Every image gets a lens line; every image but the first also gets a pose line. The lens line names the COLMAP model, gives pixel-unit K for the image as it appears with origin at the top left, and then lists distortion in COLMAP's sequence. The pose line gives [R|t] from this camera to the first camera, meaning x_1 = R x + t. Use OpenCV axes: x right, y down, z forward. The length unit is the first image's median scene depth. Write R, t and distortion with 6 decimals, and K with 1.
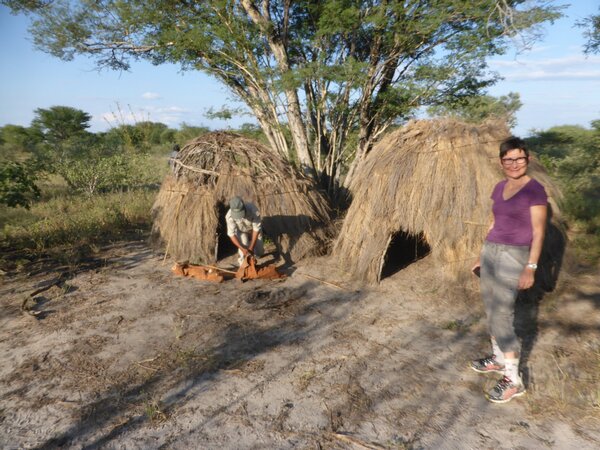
lens RADIAL K [[442.8, 0, 301.6], [0, 442.8, 225.9], [0, 0, 1]] dist [-0.078288, 0.028632]
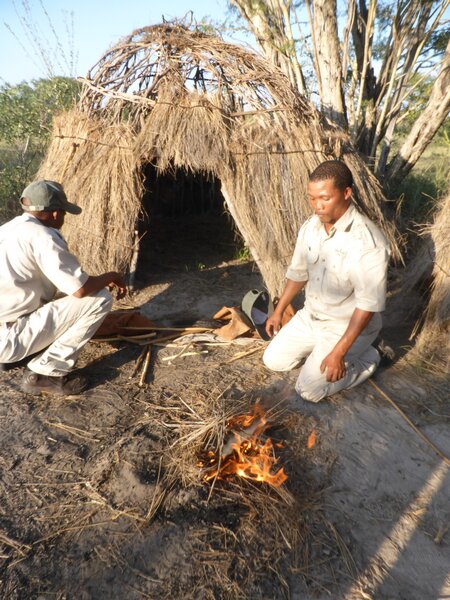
lens RADIAL K [[442.8, 0, 222.0], [0, 442.8, 300.6], [0, 0, 1]] dist [-0.078288, 0.028632]
pose [[0.980927, 0.108680, -0.161155, -0.021034], [-0.077057, 0.978580, 0.190901, -0.006934], [0.178450, -0.174841, 0.968290, 0.546129]]
